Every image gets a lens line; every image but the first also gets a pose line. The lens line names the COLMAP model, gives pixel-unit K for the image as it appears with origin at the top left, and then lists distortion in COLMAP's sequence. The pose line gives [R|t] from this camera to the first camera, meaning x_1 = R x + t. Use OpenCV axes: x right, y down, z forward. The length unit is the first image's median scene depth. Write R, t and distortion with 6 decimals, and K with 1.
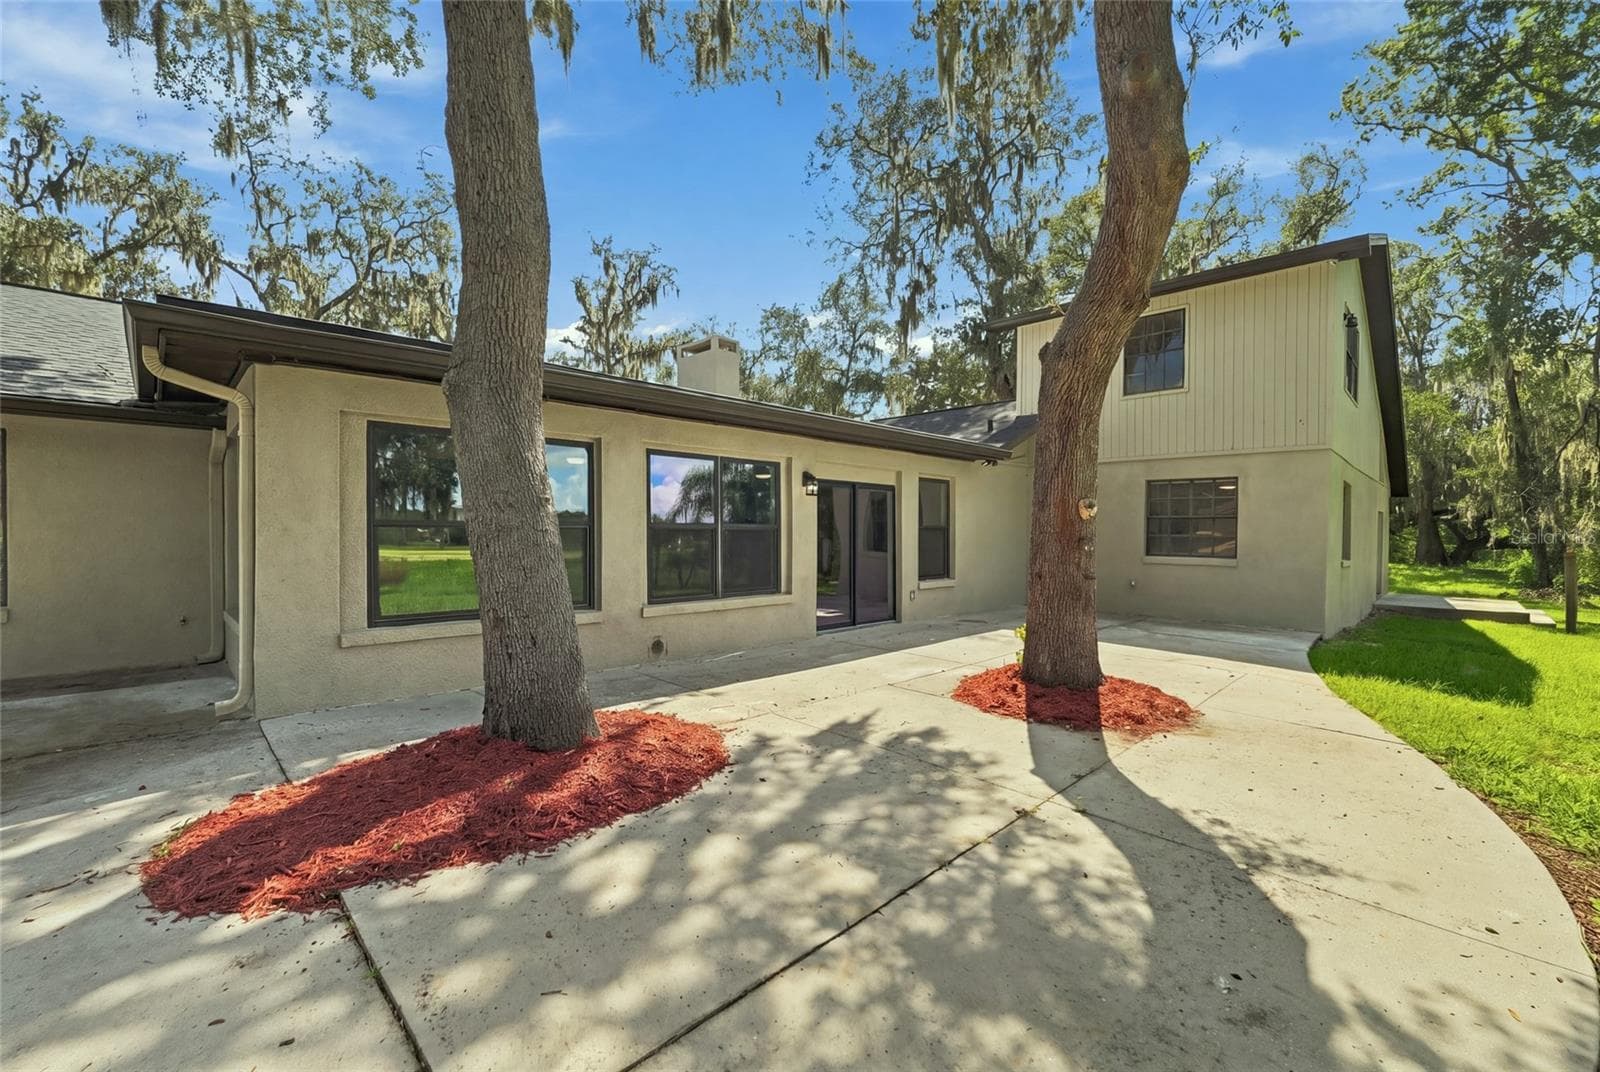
lens RADIAL K [[657.8, 0, 800.0], [0, 657.8, 536.0], [0, 0, 1]] dist [-0.000234, -0.000028]
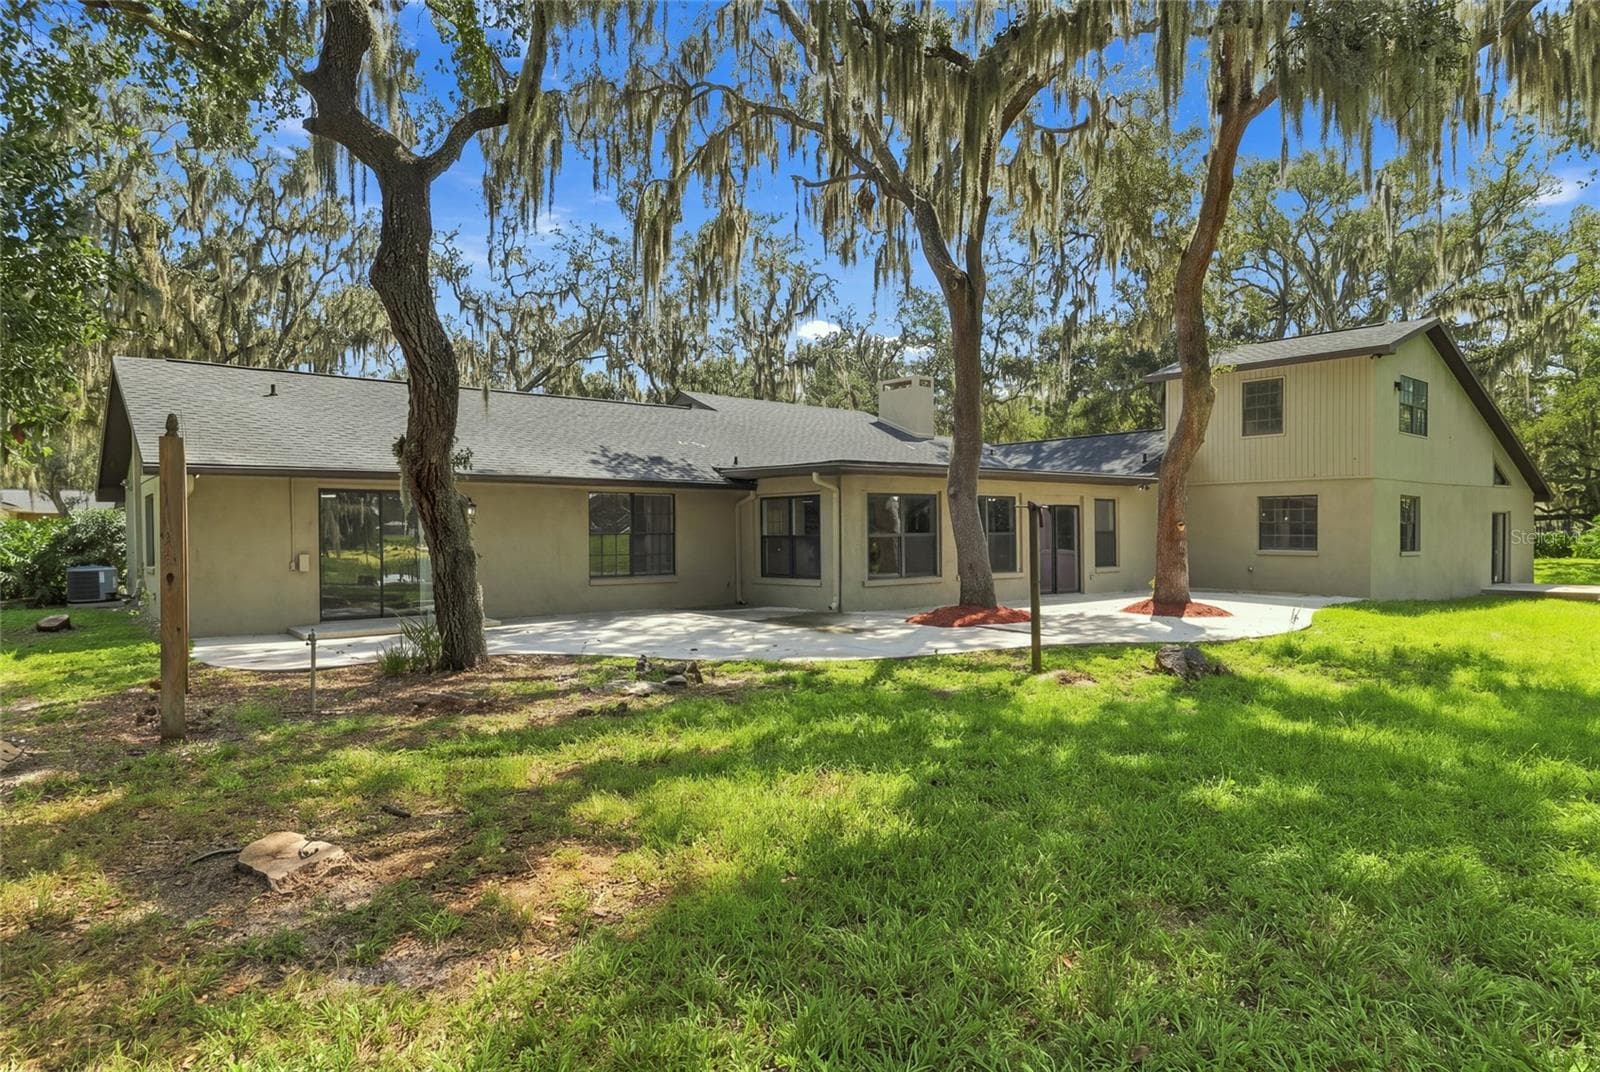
lens RADIAL K [[881.1, 0, 800.0], [0, 881.1, 536.0], [0, 0, 1]] dist [0.000626, -0.000315]
pose [[0.993634, -0.009226, -0.112277, -0.238769], [0.009040, 0.999957, -0.002162, -0.005240], [0.112292, 0.001134, 0.993675, -0.977273]]
